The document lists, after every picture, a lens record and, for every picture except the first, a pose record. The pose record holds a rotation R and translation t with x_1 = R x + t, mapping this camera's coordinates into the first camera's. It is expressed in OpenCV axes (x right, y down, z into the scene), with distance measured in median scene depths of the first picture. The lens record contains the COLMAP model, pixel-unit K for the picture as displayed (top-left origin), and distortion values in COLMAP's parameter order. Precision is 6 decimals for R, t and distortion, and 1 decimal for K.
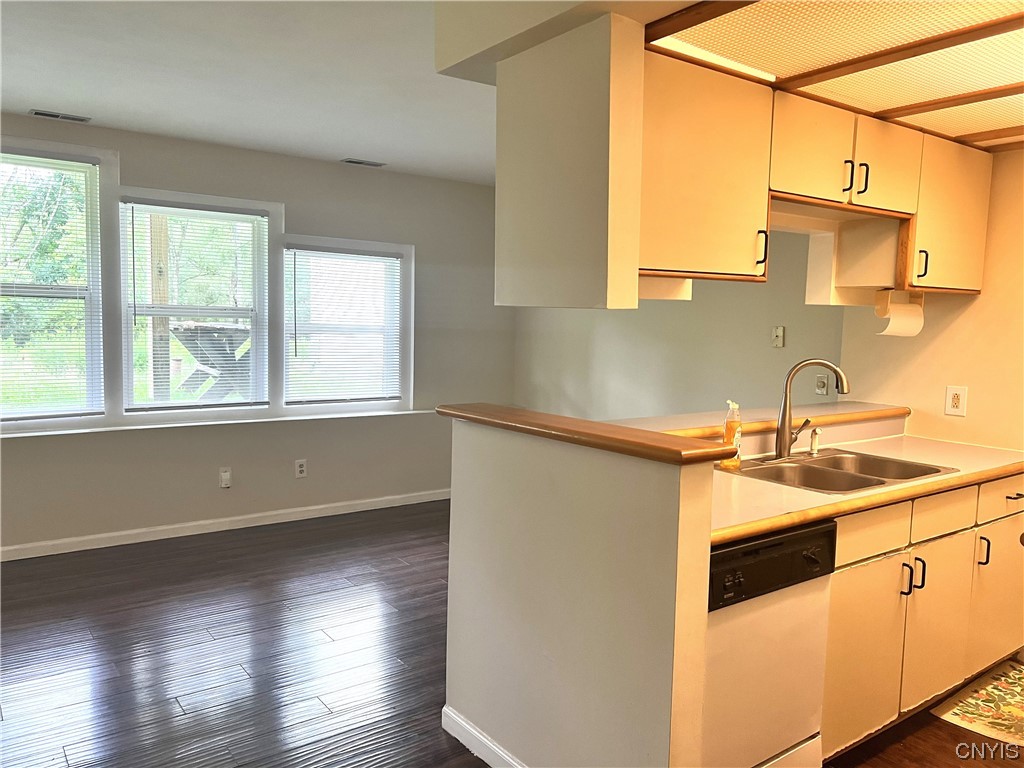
lens RADIAL K [[768.7, 0, 520.8], [0, 768.7, 384.2], [0, 0, 1]] dist [0.070327, -0.083880]
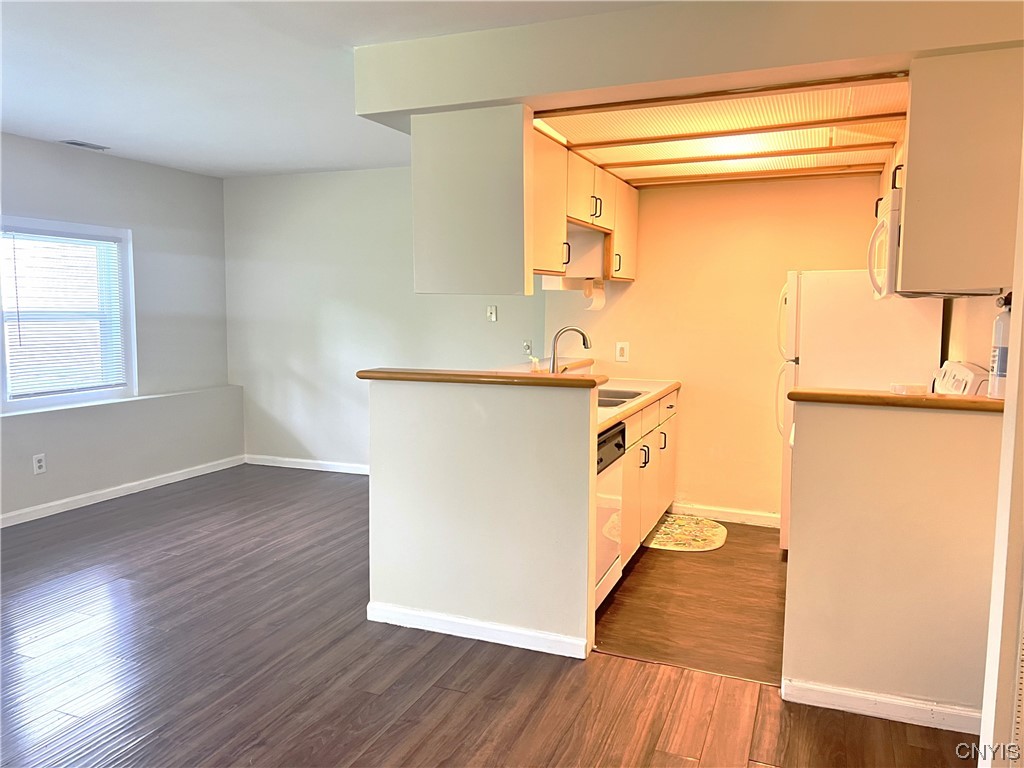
lens RADIAL K [[771.3, 0, 511.1], [0, 771.3, 379.1], [0, 0, 1]] dist [0.065925, -0.091257]
pose [[0.854656, -0.069270, 0.514553, -0.405136], [0.059155, 0.997598, 0.036045, 0.007243], [-0.515814, -0.000368, 0.856701, -0.177773]]
